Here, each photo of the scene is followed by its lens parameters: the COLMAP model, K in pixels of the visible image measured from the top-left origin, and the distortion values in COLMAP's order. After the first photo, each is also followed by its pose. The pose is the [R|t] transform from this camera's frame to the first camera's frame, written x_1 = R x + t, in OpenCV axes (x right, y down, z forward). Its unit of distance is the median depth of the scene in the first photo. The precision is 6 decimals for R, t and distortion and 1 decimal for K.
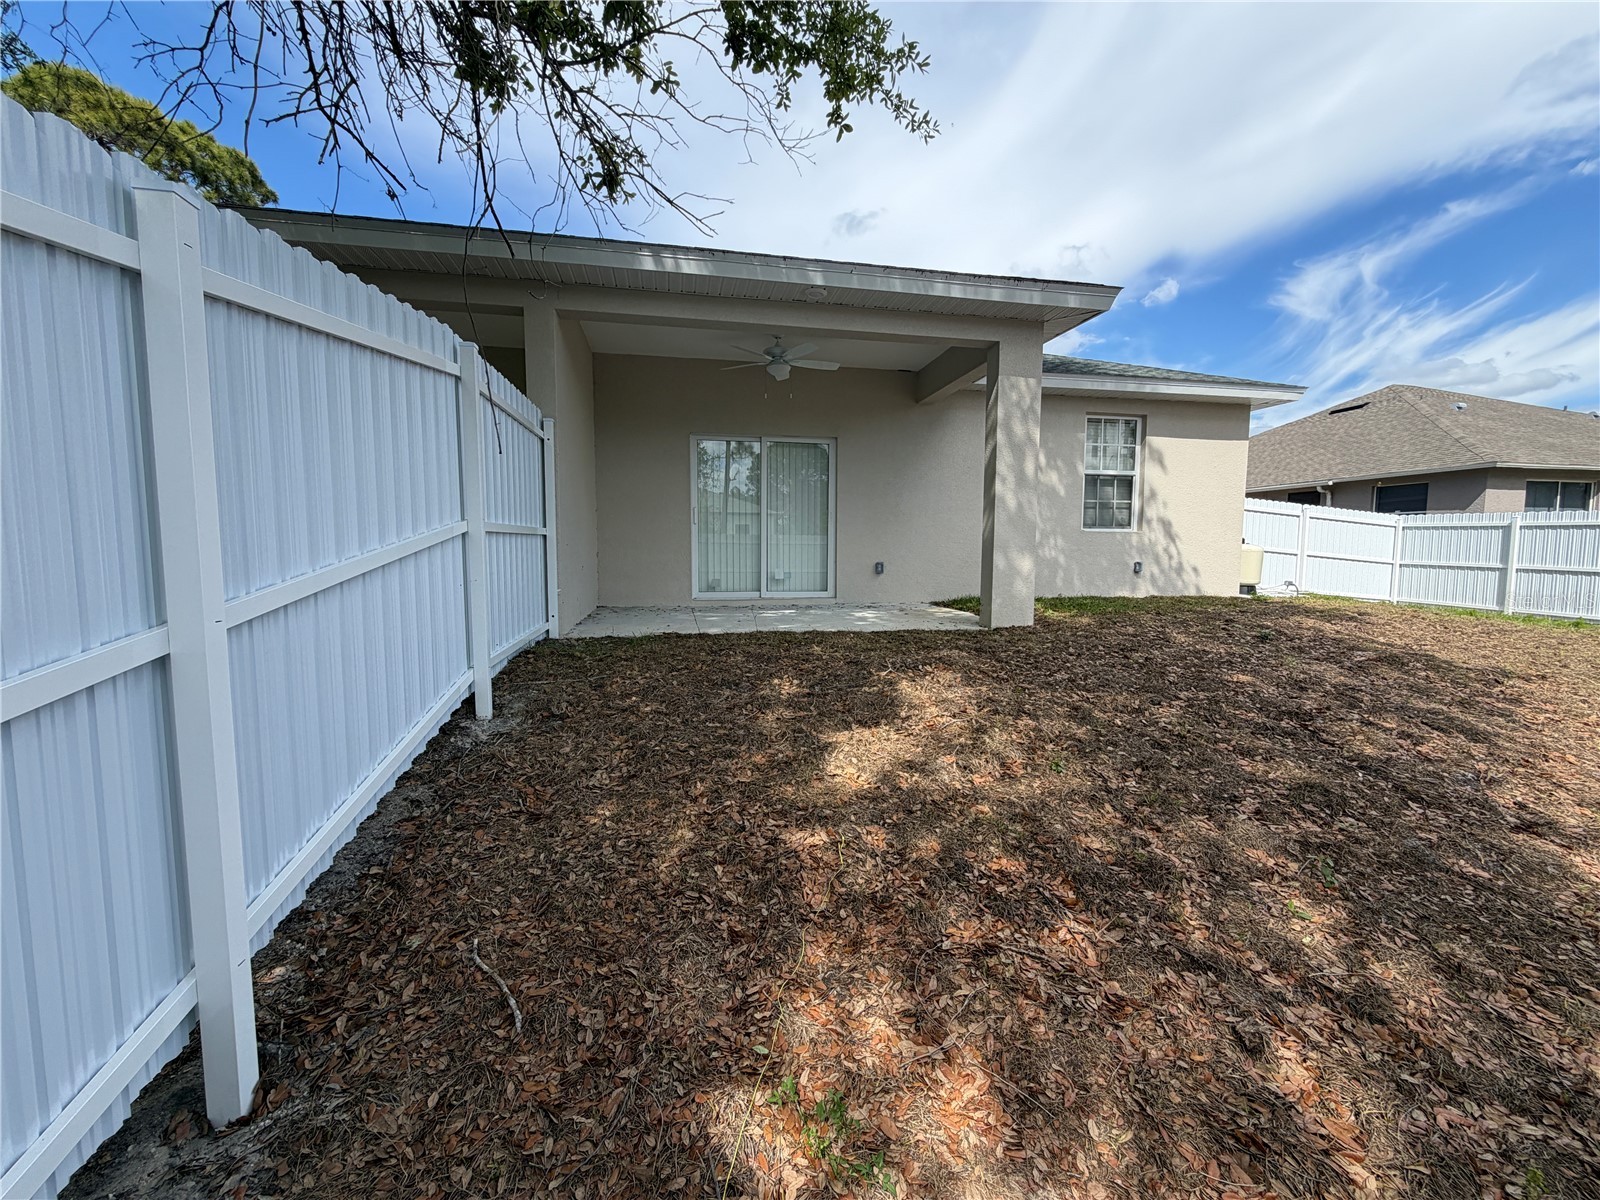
lens RADIAL K [[635.2, 0, 794.6], [0, 635.2, 601.6], [0, 0, 1]] dist [0.000604, -0.000053]
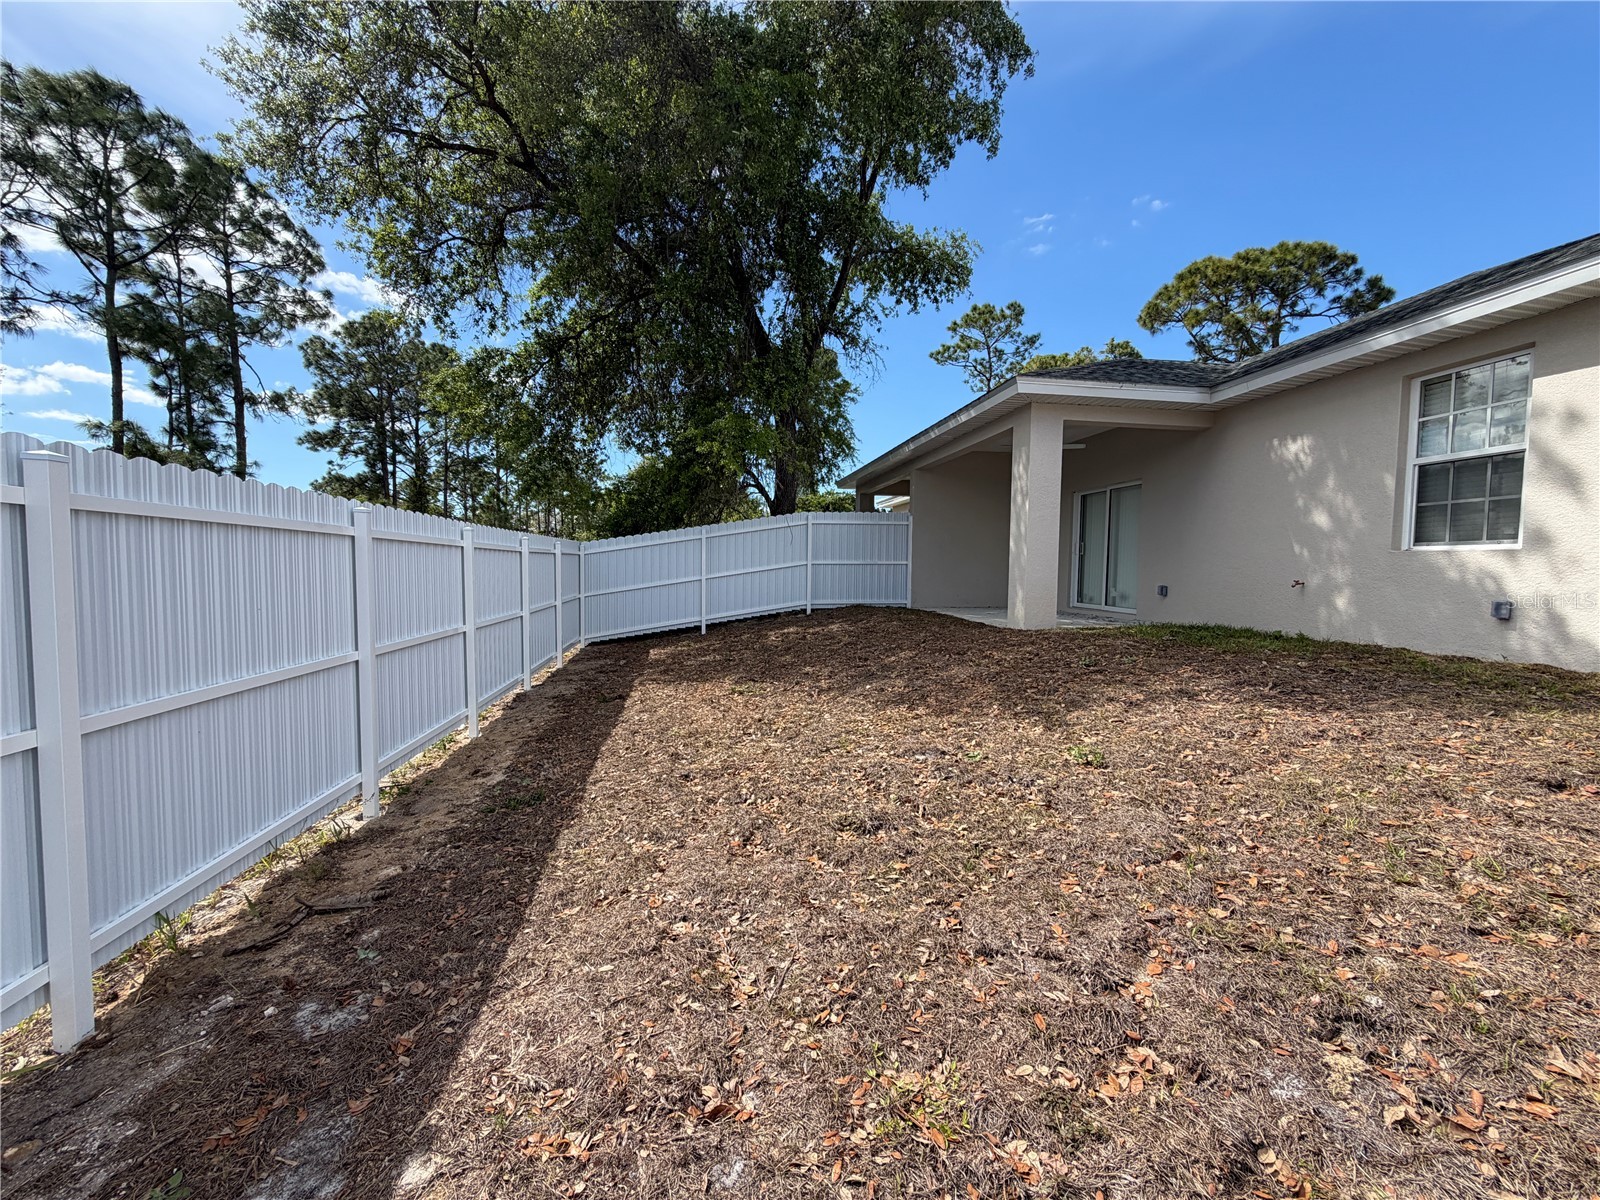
lens RADIAL K [[635.3, 0, 795.7], [0, 635.3, 601.3], [0, 0, 1]] dist [-0.001155, 0.000222]
pose [[-0.042902, 0.054059, -0.997616, 1.248445], [-0.091676, 0.994109, 0.057811, -0.040469], [0.994864, 0.093938, -0.037693, 0.420298]]
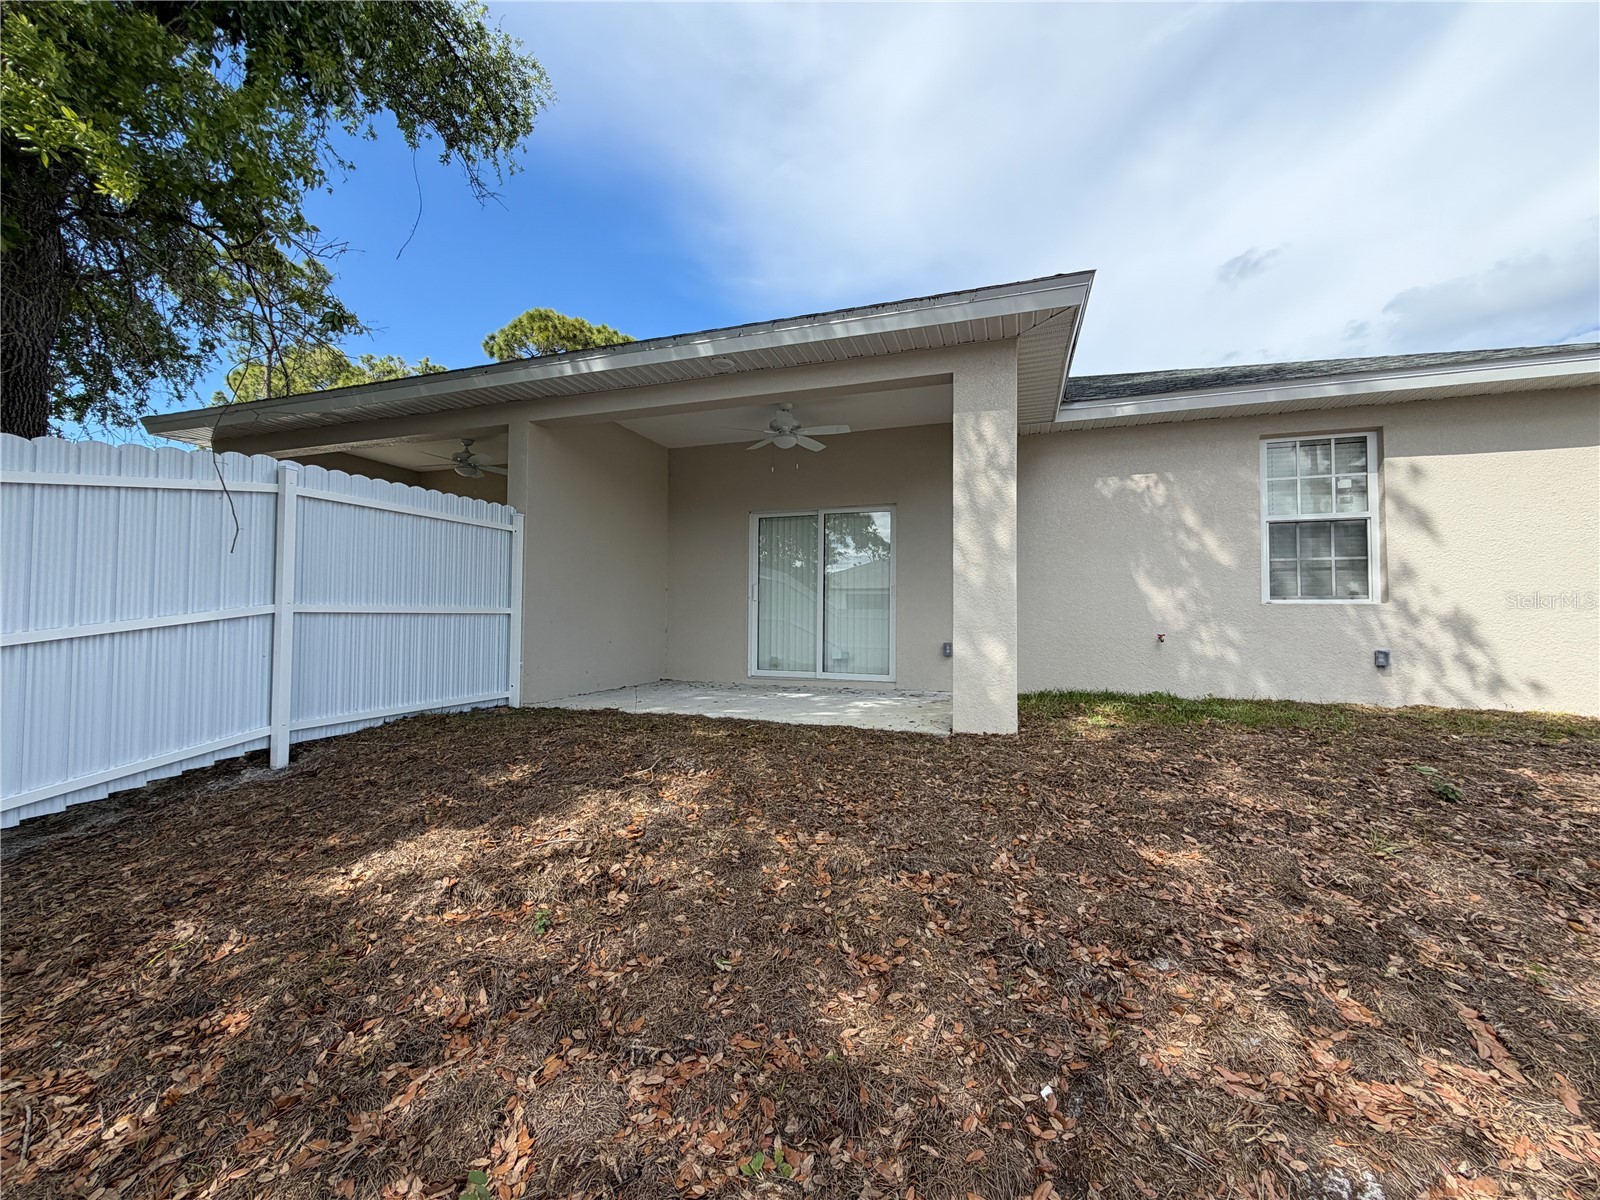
lens RADIAL K [[635.3, 0, 795.7], [0, 635.3, 601.3], [0, 0, 1]] dist [-0.001155, 0.000222]
pose [[0.865627, -0.011912, -0.500548, 0.384161], [-0.045843, 0.993632, -0.102924, -0.020798], [0.498587, 0.112040, 0.859569, 0.168834]]
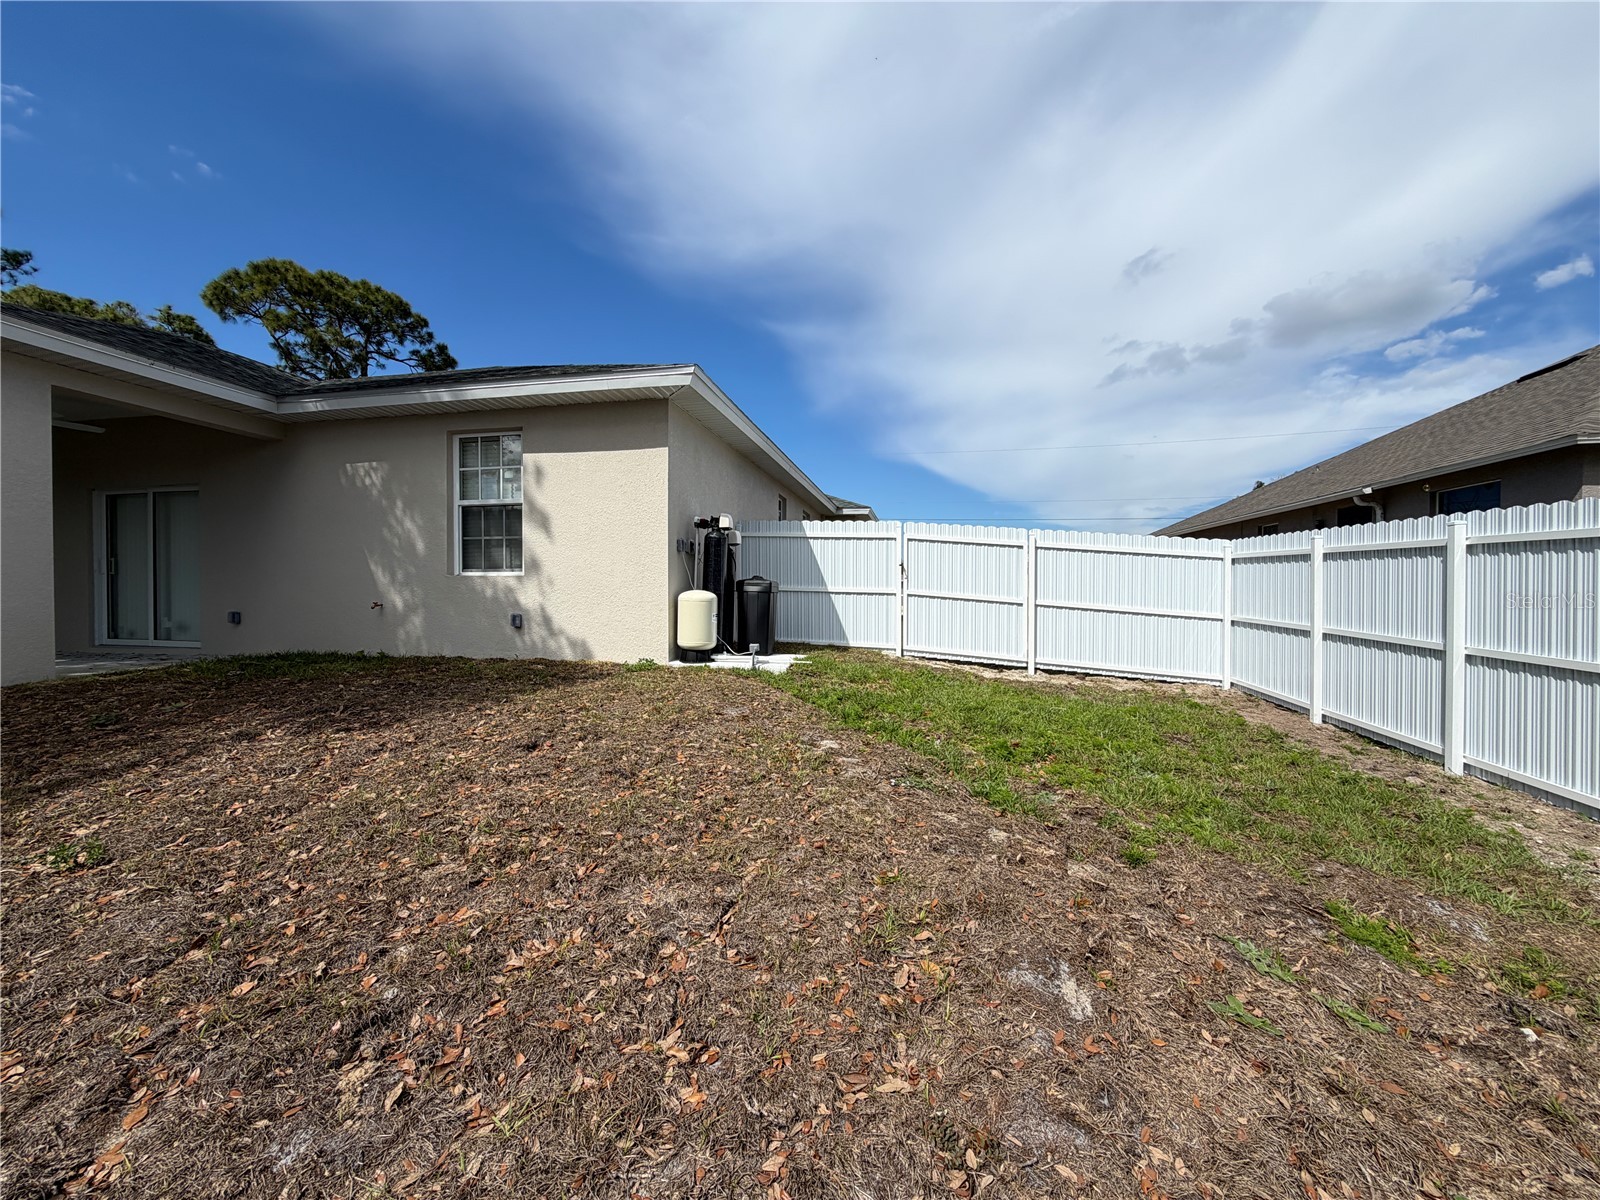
lens RADIAL K [[635.3, 0, 795.7], [0, 635.3, 601.3], [0, 0, 1]] dist [-0.001155, 0.000222]
pose [[0.924113, 0.003886, -0.382100, 1.258289], [-0.029255, 0.997733, -0.060605, -0.044997], [0.380998, 0.067184, 0.922132, 0.453459]]
